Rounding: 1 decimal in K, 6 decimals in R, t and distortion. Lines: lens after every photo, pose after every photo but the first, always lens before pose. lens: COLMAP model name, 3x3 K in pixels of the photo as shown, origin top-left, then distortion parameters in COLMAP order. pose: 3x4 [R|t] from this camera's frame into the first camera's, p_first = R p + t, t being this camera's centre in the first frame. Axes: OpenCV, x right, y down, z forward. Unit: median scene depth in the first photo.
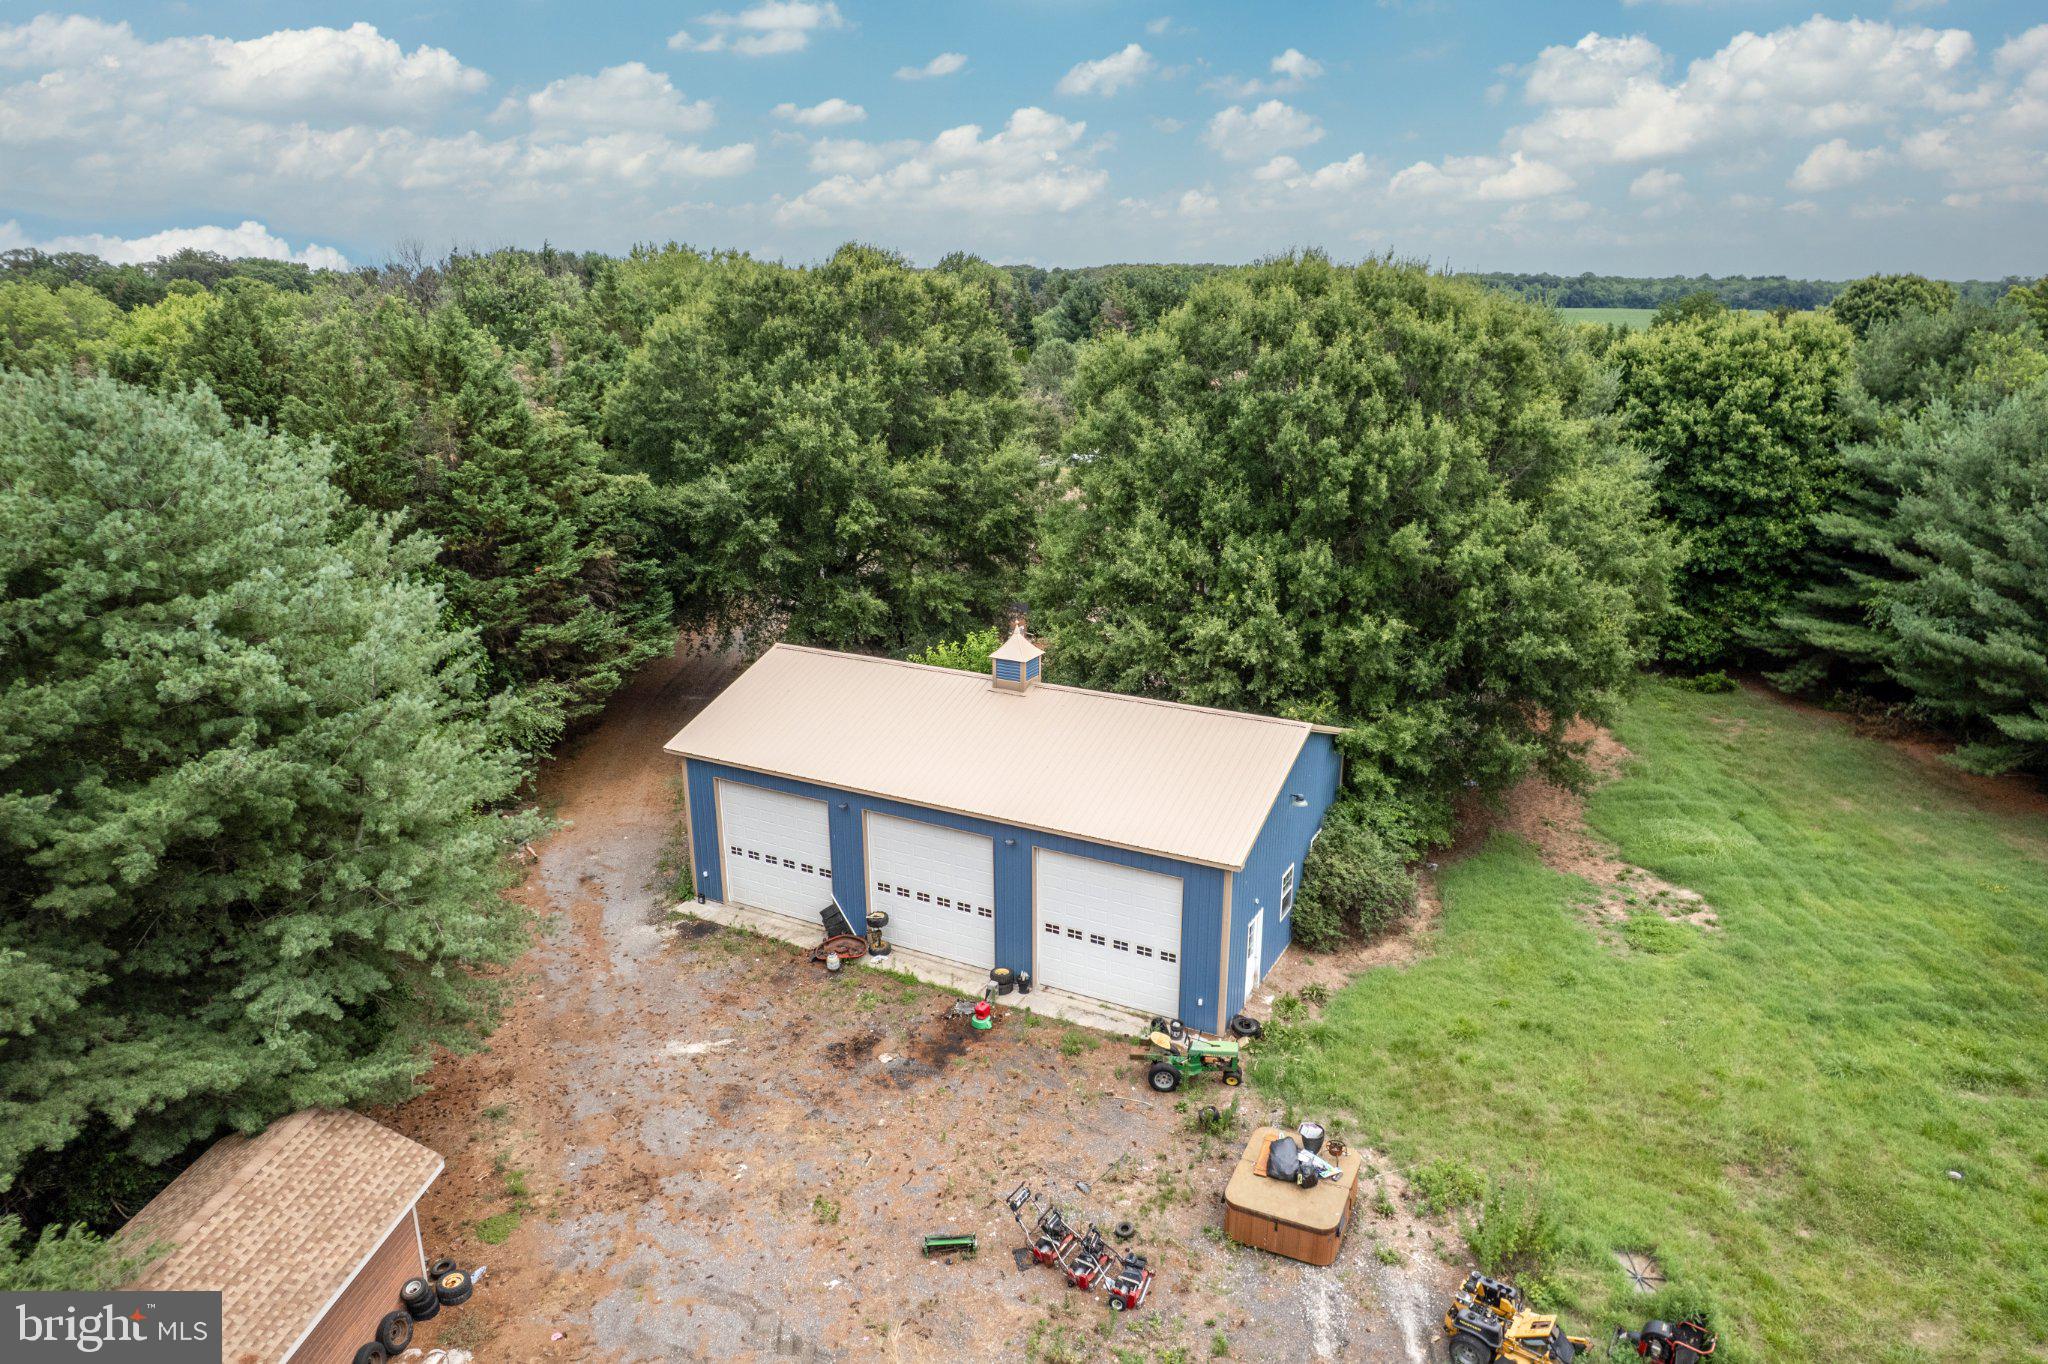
lens RADIAL K [[1308.1, 0, 1024.0], [0, 1308.1, 682.0], [0, 0, 1]] dist [-0.074377, 0.064778]
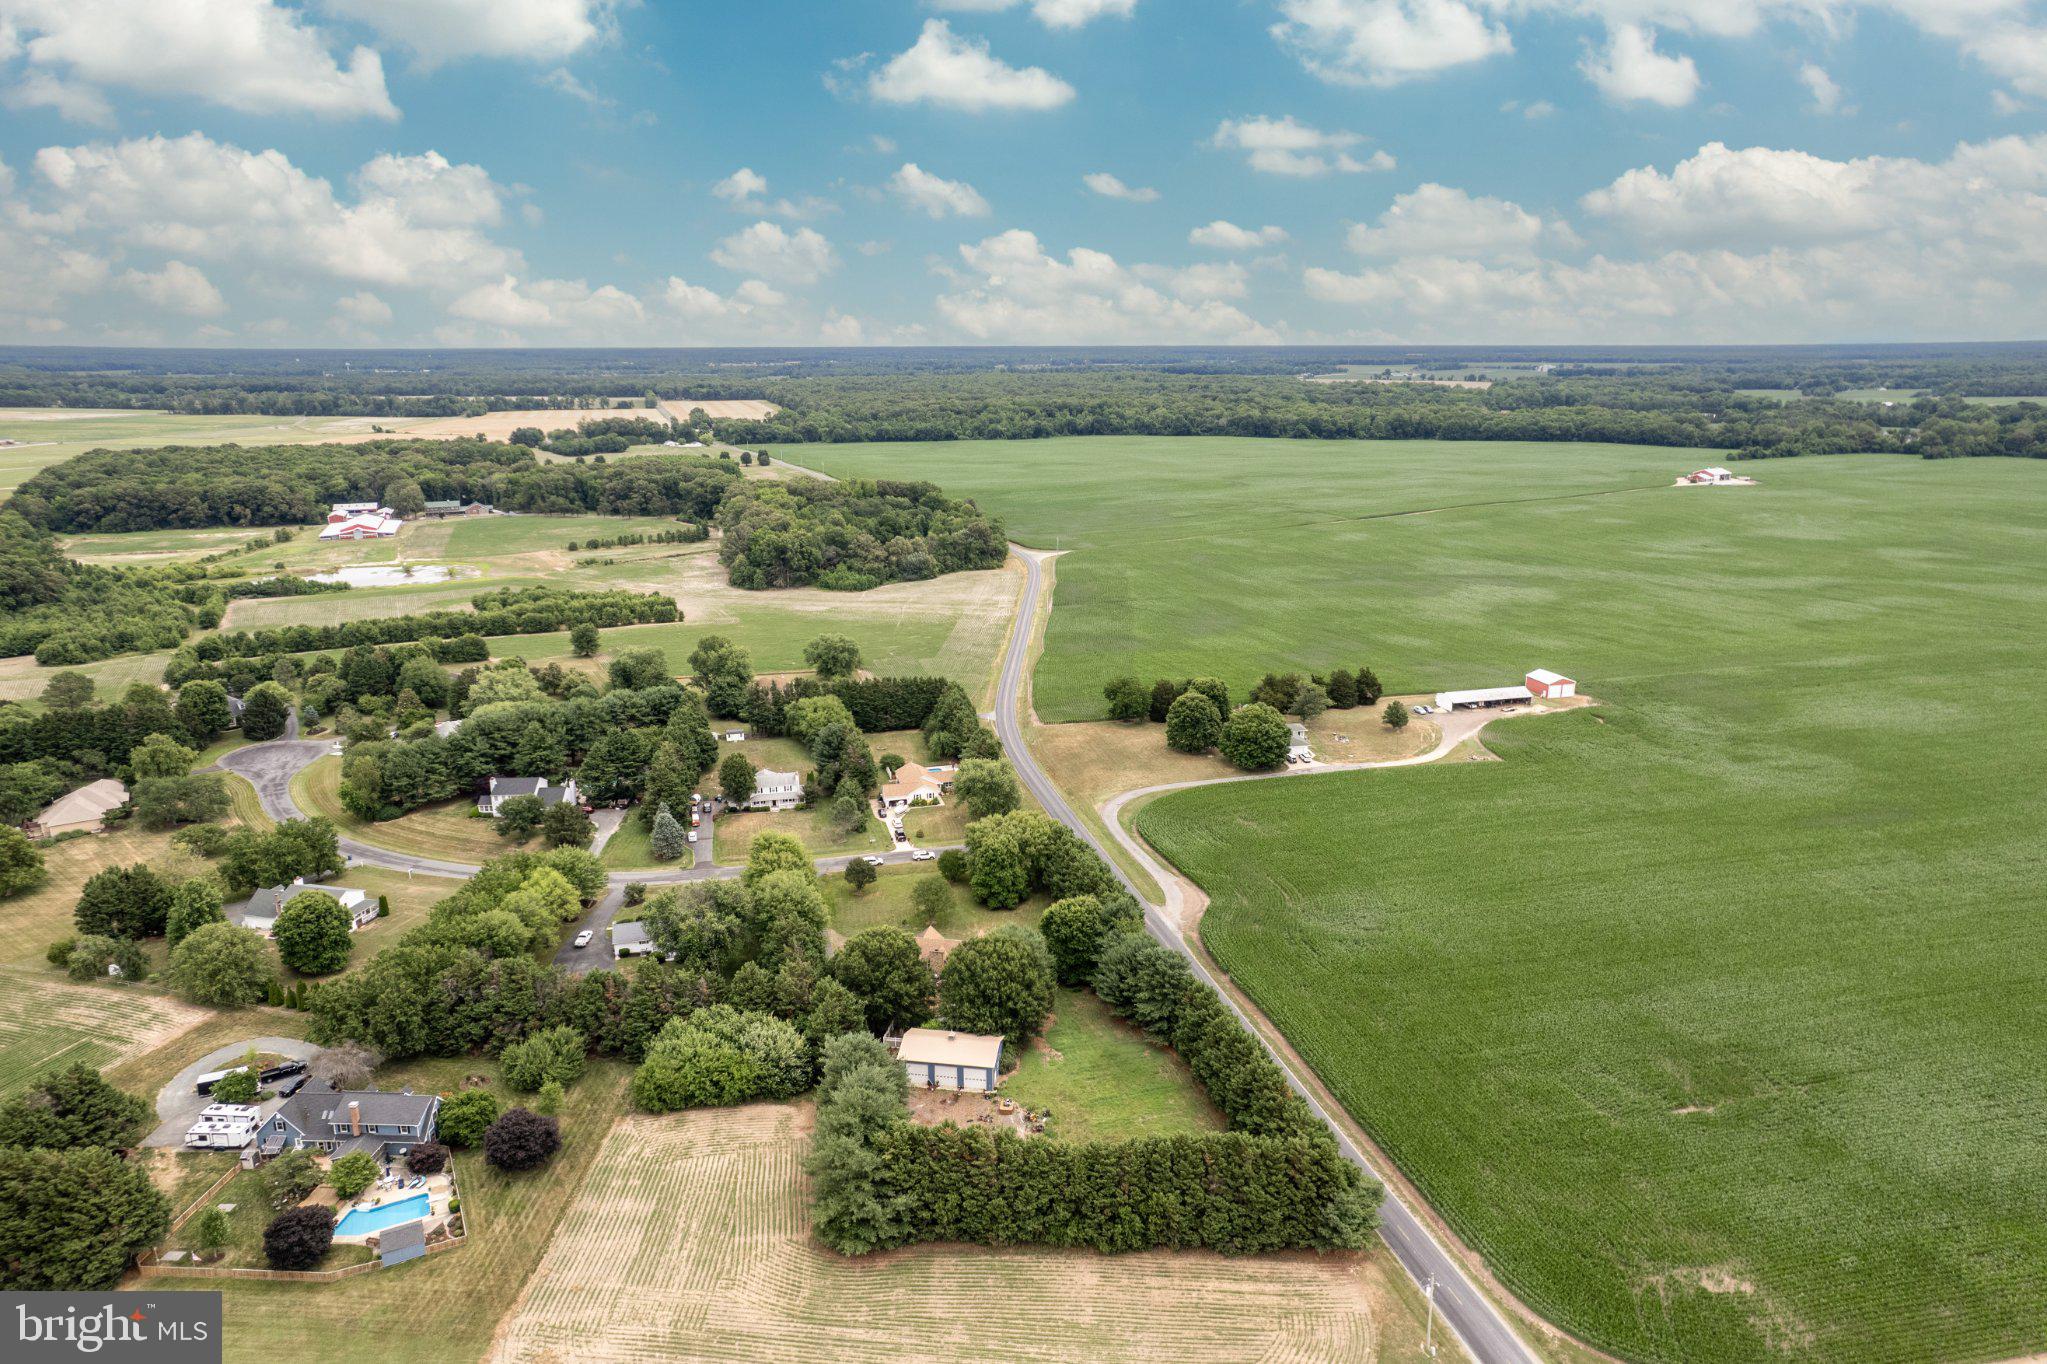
lens RADIAL K [[1288.4, 0, 1023.5], [0, 1288.4, 682.0], [0, 0, 1]] dist [-0.054066, 0.066516]
pose [[0.945988, -0.085563, 0.312708, -1.516051], [0.097959, 0.994898, -0.024116, -1.581500], [-0.309049, 0.053446, 0.949543, -5.228028]]
